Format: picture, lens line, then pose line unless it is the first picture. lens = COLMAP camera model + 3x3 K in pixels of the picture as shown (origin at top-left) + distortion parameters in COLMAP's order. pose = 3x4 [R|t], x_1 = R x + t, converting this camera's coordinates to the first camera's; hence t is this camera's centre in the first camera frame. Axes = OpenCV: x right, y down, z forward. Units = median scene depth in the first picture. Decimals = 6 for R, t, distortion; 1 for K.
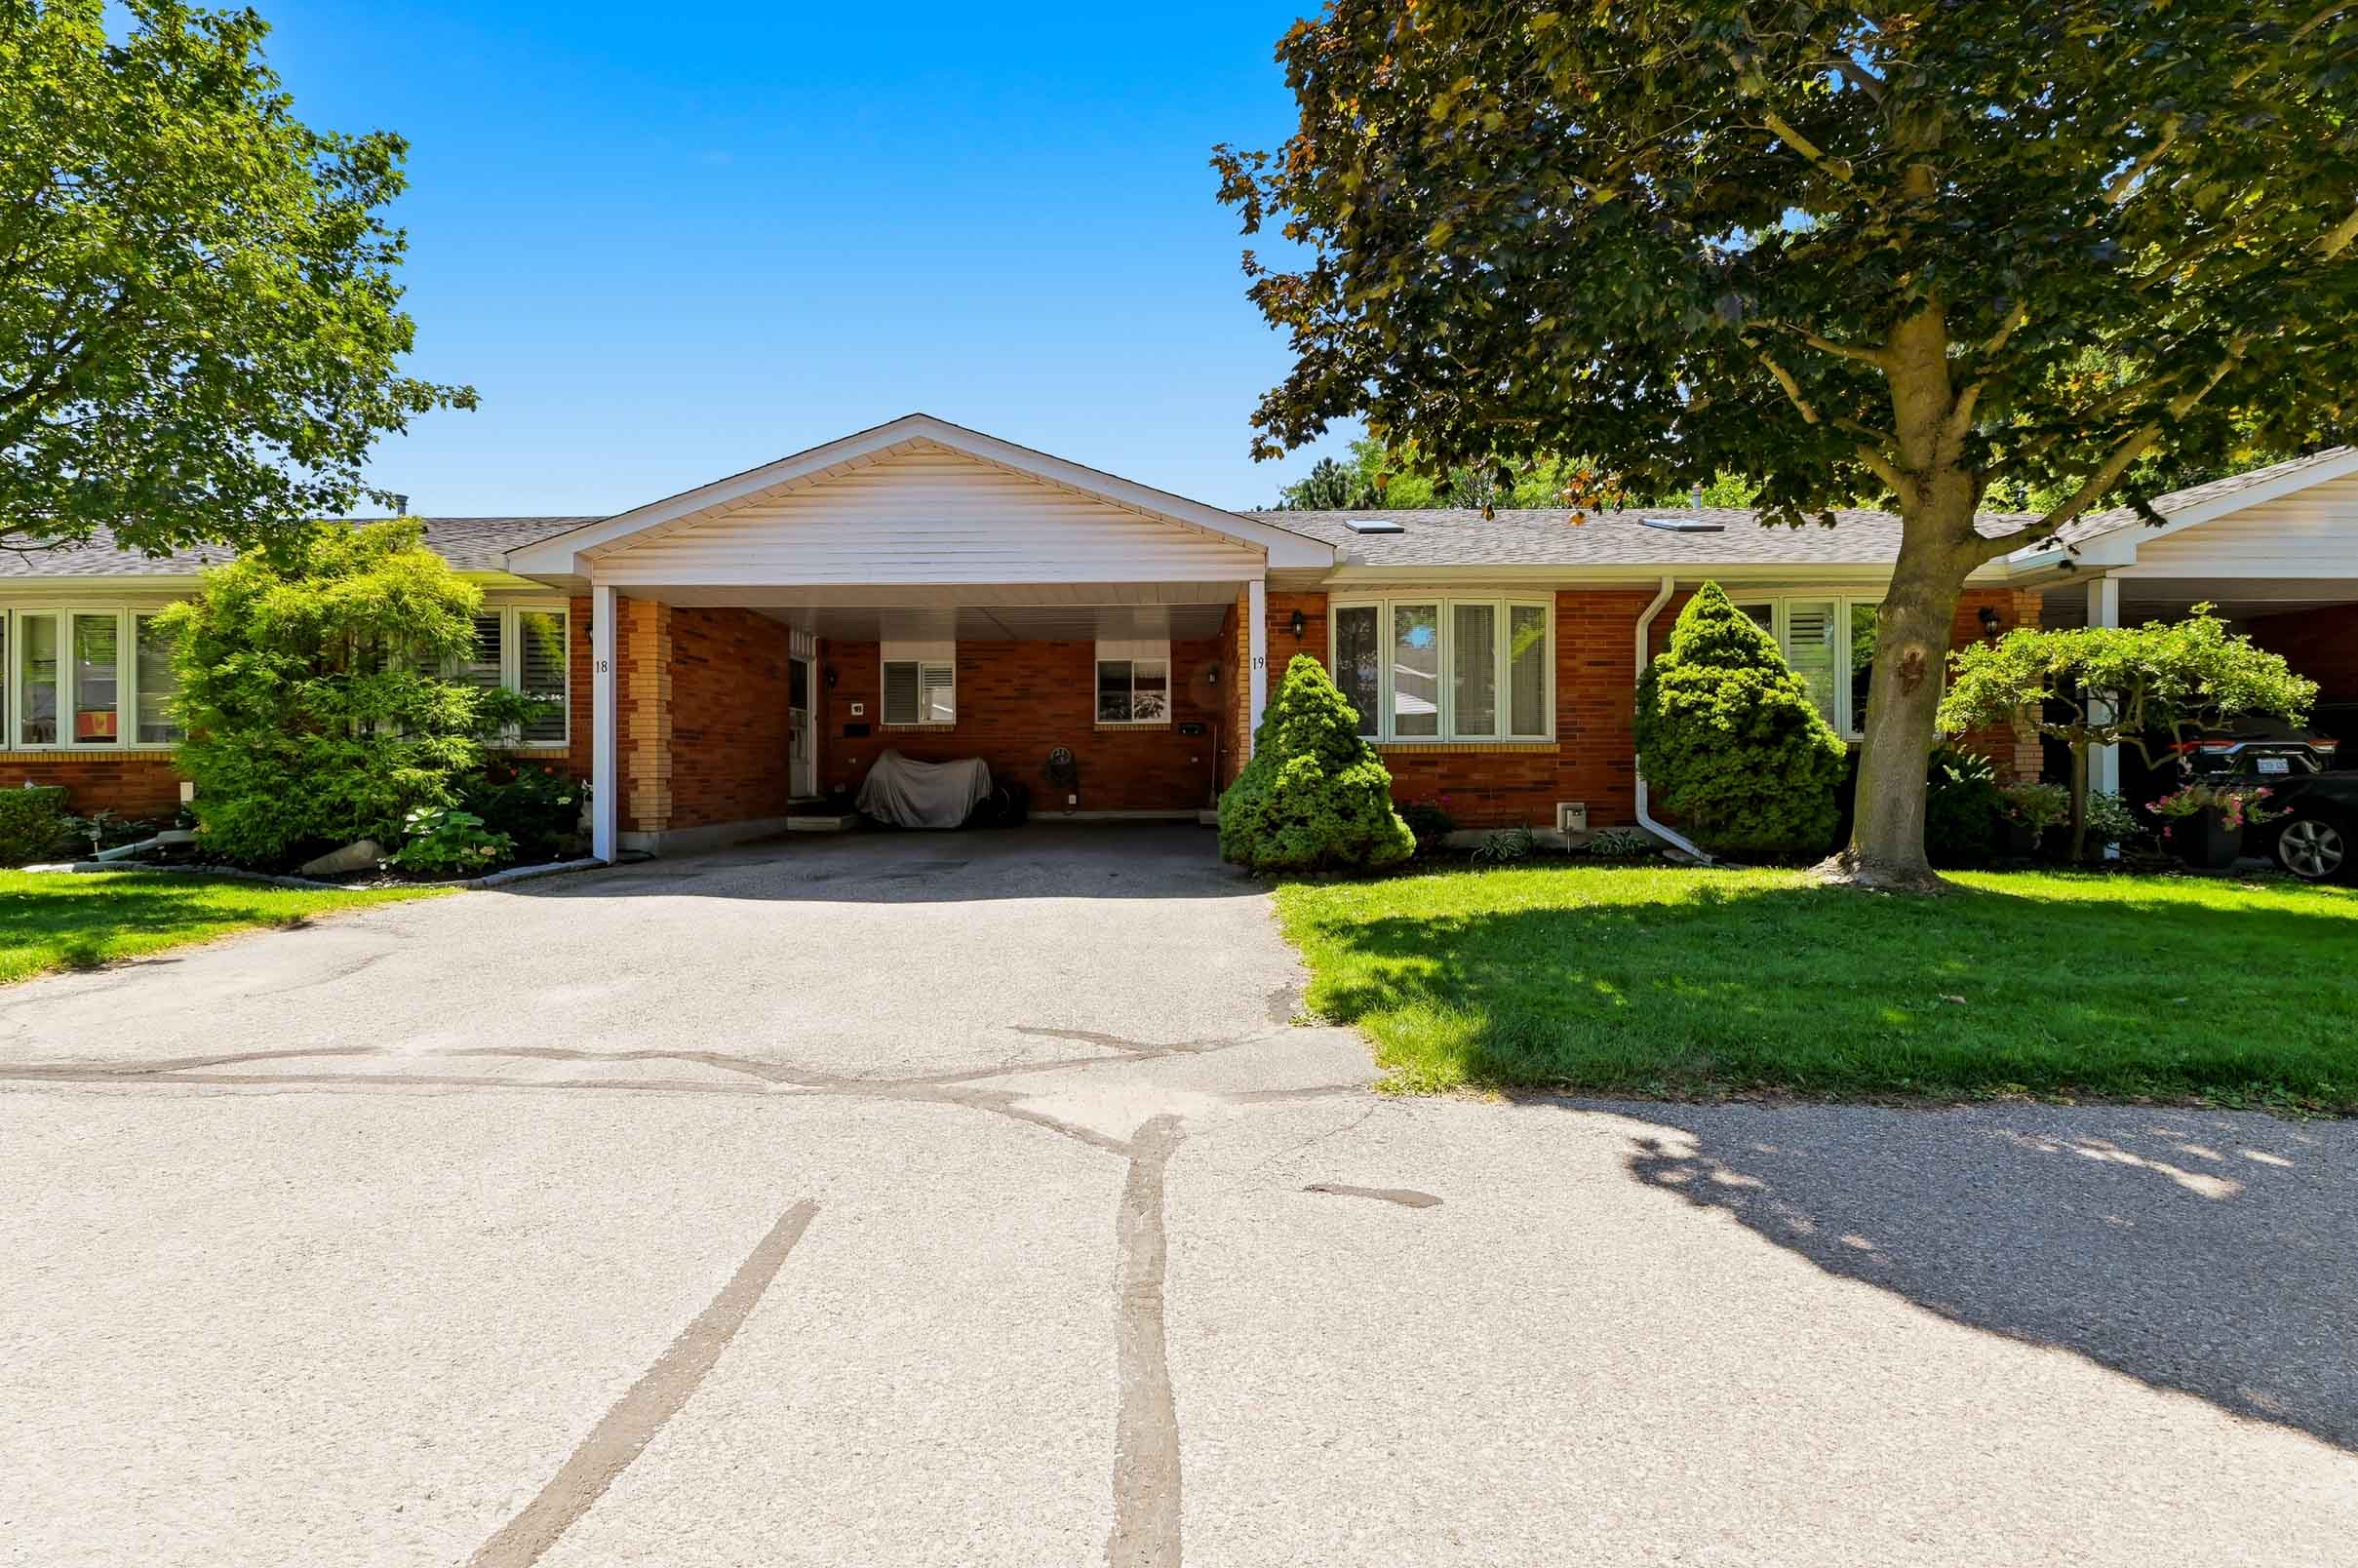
lens RADIAL K [[985.0, 0, 1168.1], [0, 985.0, 772.5], [0, 0, 1]] dist [-0.002566, -0.000366]
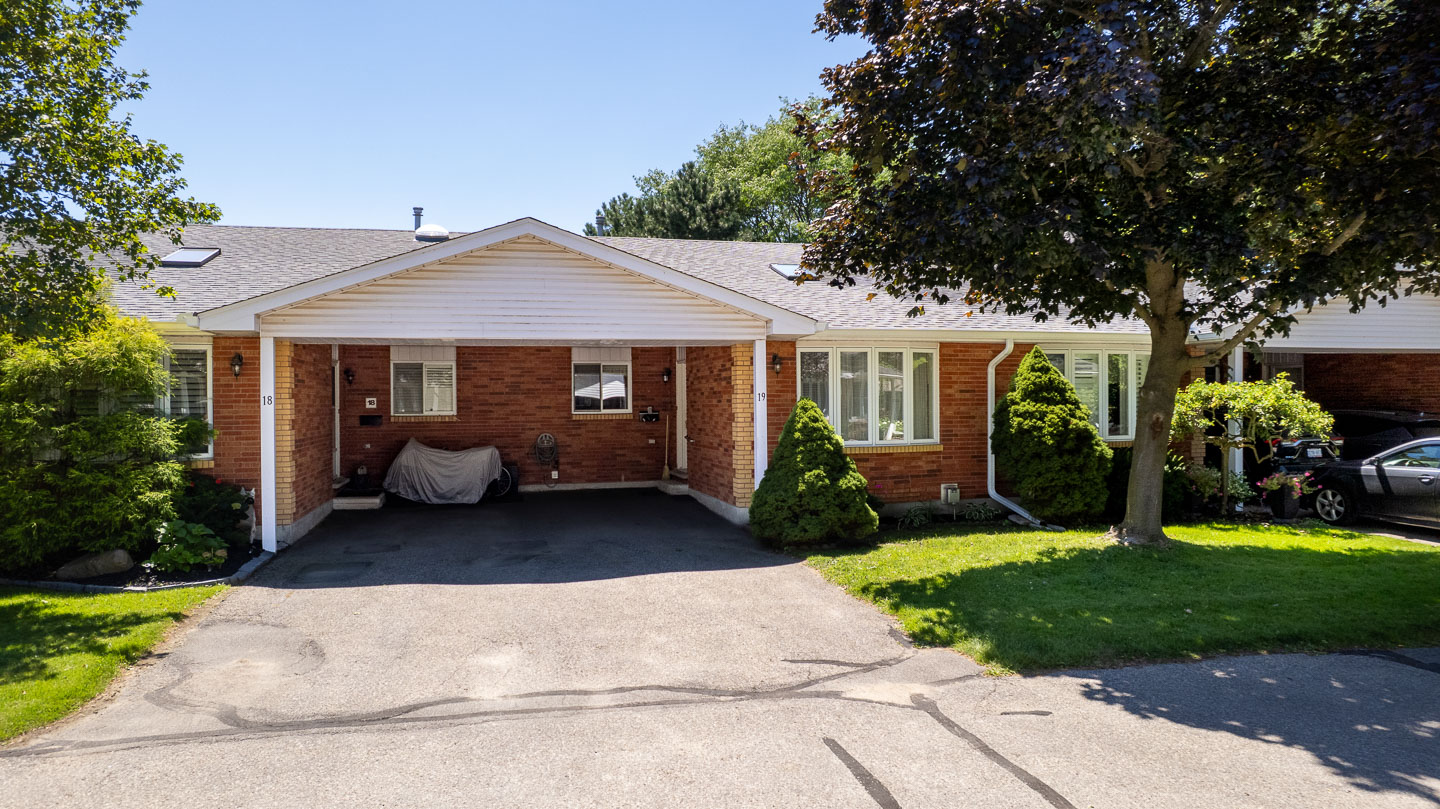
lens RADIAL K [[918.4, 0, 727.0], [0, 918.4, 413.0], [0, 0, 1]] dist [-0.077102, 0.072320]
pose [[0.966114, -0.005883, 0.258049, -0.336520], [0.003669, 0.999952, 0.009060, -0.110272], [-0.258090, -0.007806, 0.966089, -0.313659]]
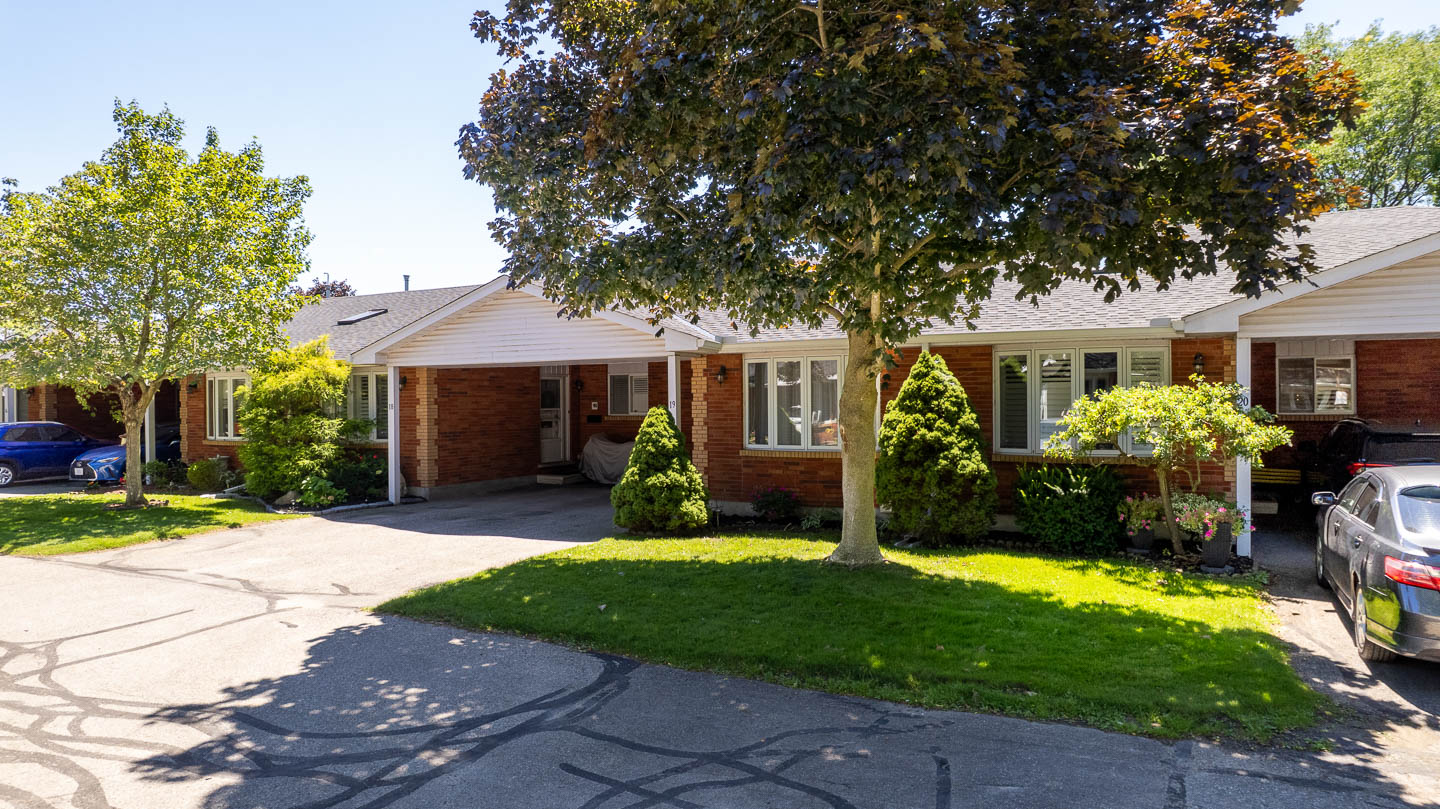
lens RADIAL K [[918.4, 0, 727.0], [0, 918.4, 413.0], [0, 0, 1]] dist [-0.077102, 0.072320]
pose [[0.894784, 0.002765, -0.446490, 0.972693], [0.003088, 0.999919, 0.012382, -0.128150], [0.446488, -0.012458, 0.894703, -0.403563]]
